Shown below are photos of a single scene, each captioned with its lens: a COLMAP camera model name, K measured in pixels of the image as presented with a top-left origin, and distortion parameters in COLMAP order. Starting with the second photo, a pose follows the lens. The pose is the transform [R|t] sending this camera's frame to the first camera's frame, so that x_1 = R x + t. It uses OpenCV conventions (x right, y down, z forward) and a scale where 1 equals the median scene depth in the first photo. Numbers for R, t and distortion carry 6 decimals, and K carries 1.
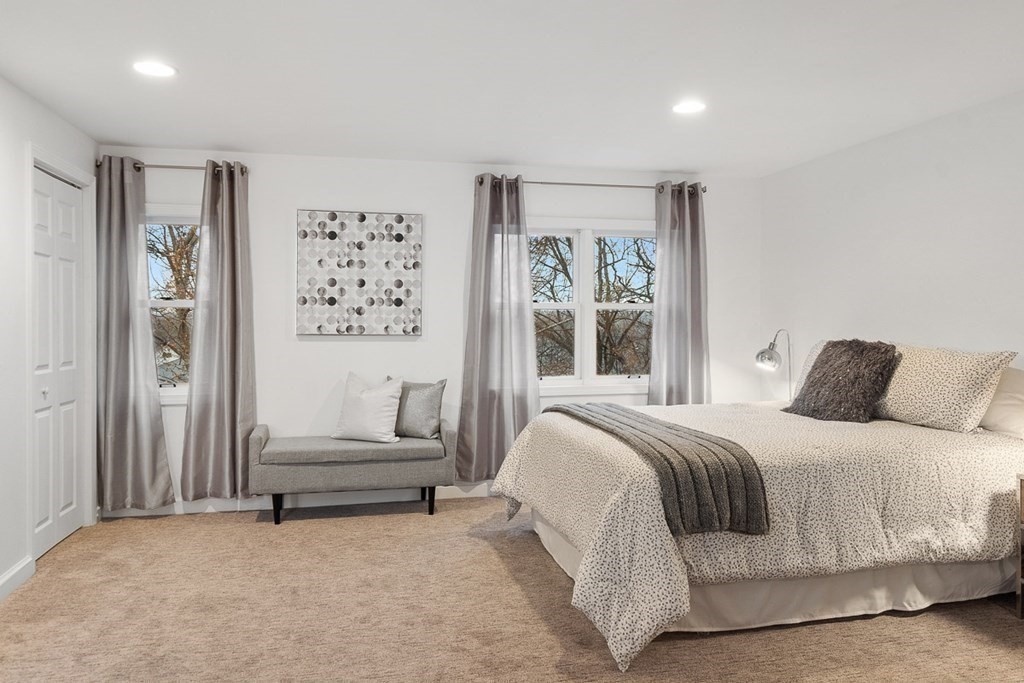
lens RADIAL K [[694.4, 0, 507.8], [0, 694.4, 347.5], [0, 0, 1]] dist [-0.004363, -0.000625]
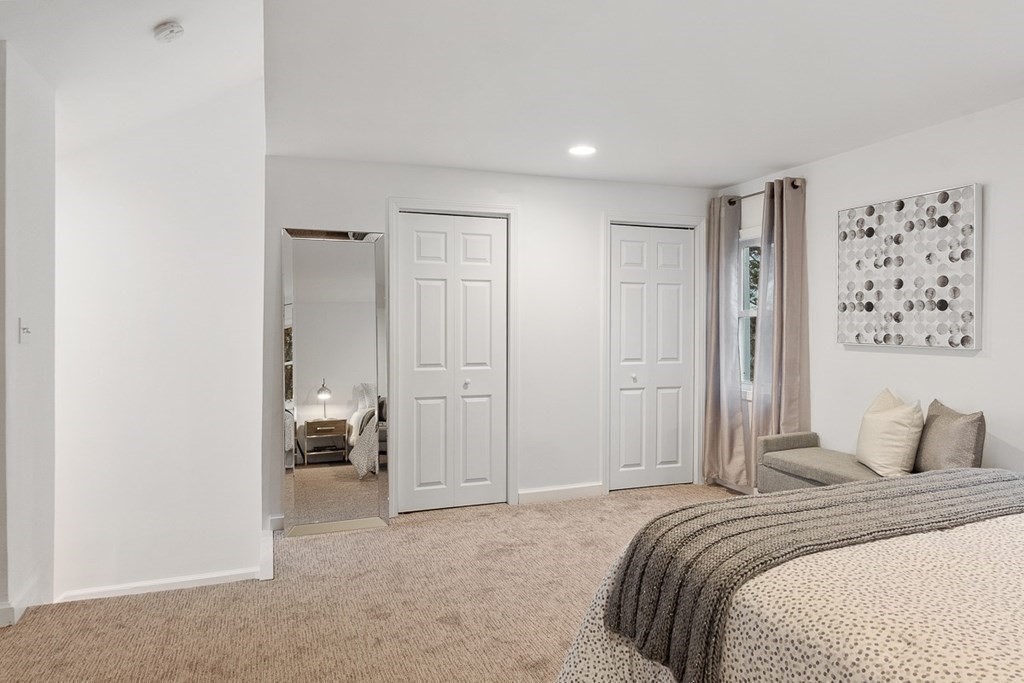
lens RADIAL K [[632.4, 0, 508.0], [0, 632.4, 336.2], [0, 0, 1]] dist [0.001232, 0.002305]
pose [[0.140639, 0.016276, -0.989927, 0.479246], [-0.036510, 0.999270, 0.011243, -0.021186], [0.989388, 0.034561, 0.141130, 0.429485]]
